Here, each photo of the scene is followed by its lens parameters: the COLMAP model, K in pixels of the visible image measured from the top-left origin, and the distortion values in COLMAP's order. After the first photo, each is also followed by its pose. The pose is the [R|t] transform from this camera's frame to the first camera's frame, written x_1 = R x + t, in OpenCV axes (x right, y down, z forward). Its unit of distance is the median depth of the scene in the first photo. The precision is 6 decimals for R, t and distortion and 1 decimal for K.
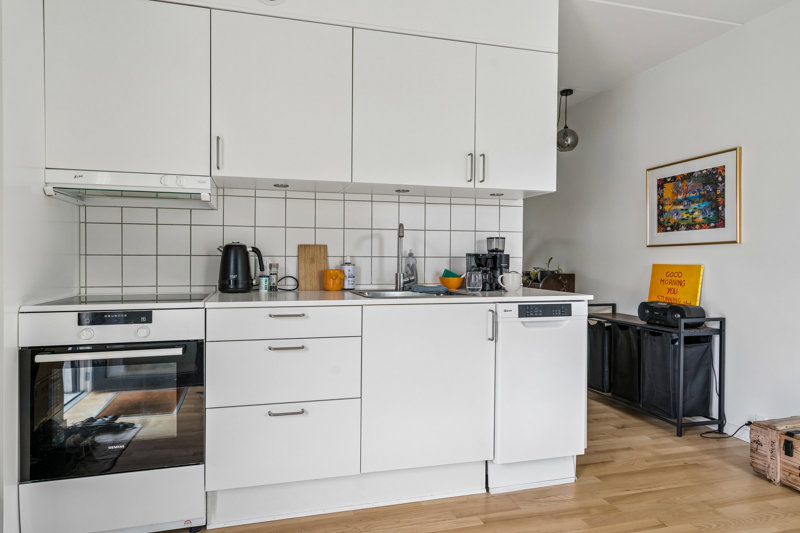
lens RADIAL K [[464.8, 0, 389.7], [0, 464.8, 262.2], [0, 0, 1]] dist [0.005826, 0.002420]
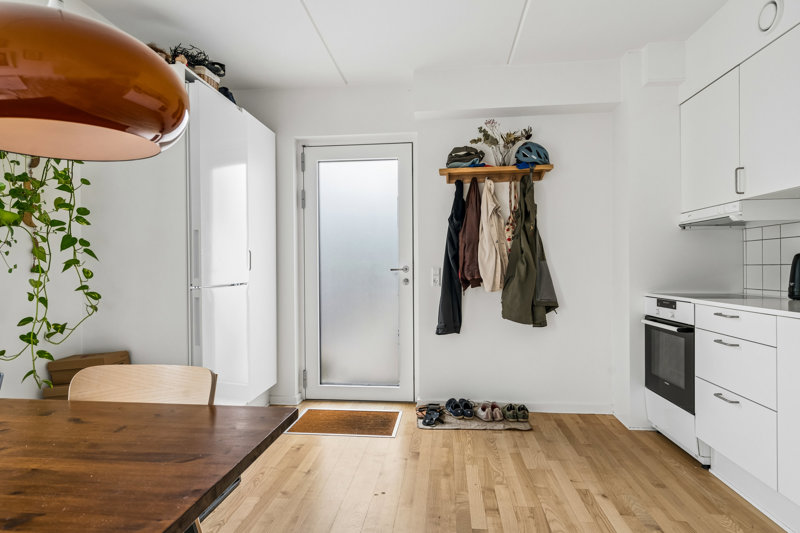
lens RADIAL K [[460.1, 0, 399.1], [0, 460.1, 269.0], [0, 0, 1]] dist [0.003836, 0.001926]
pose [[-0.351326, -0.000895, -0.936253, 0.756821], [-0.006077, 0.999981, 0.001324, 0.000445], [0.936234, 0.006155, -0.351325, 0.414762]]
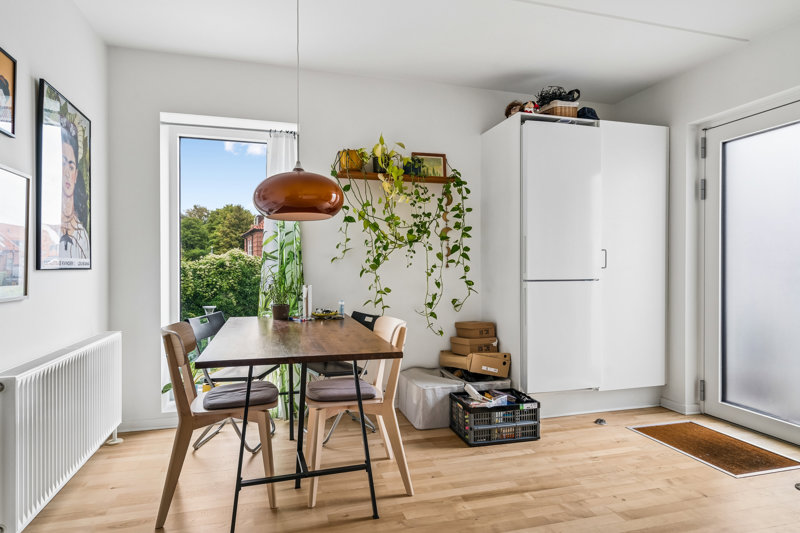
lens RADIAL K [[460.1, 0, 399.1], [0, 460.1, 269.0], [0, 0, 1]] dist [0.003836, 0.001926]
pose [[-0.999768, -0.006793, -0.020424, 0.431425], [-0.007118, 0.999849, 0.015879, -0.004733], [0.020313, 0.016021, -0.999665, 0.843864]]
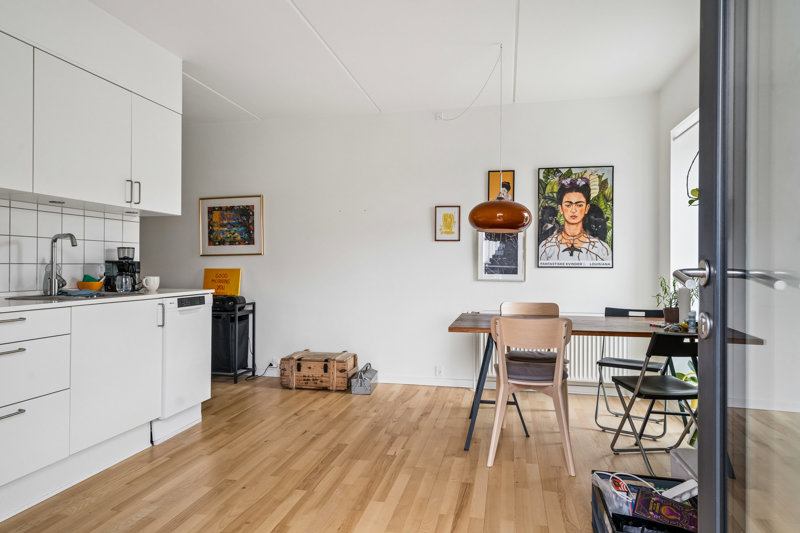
lens RADIAL K [[474.3, 0, 373.4], [0, 474.3, 265.3], [0, 0, 1]] dist [0.002413, 0.000886]
pose [[0.504398, -0.004569, 0.863459, -0.469609], [0.011096, 0.999938, -0.001191, 0.001327], [-0.863400, 0.010182, 0.504417, -0.153417]]
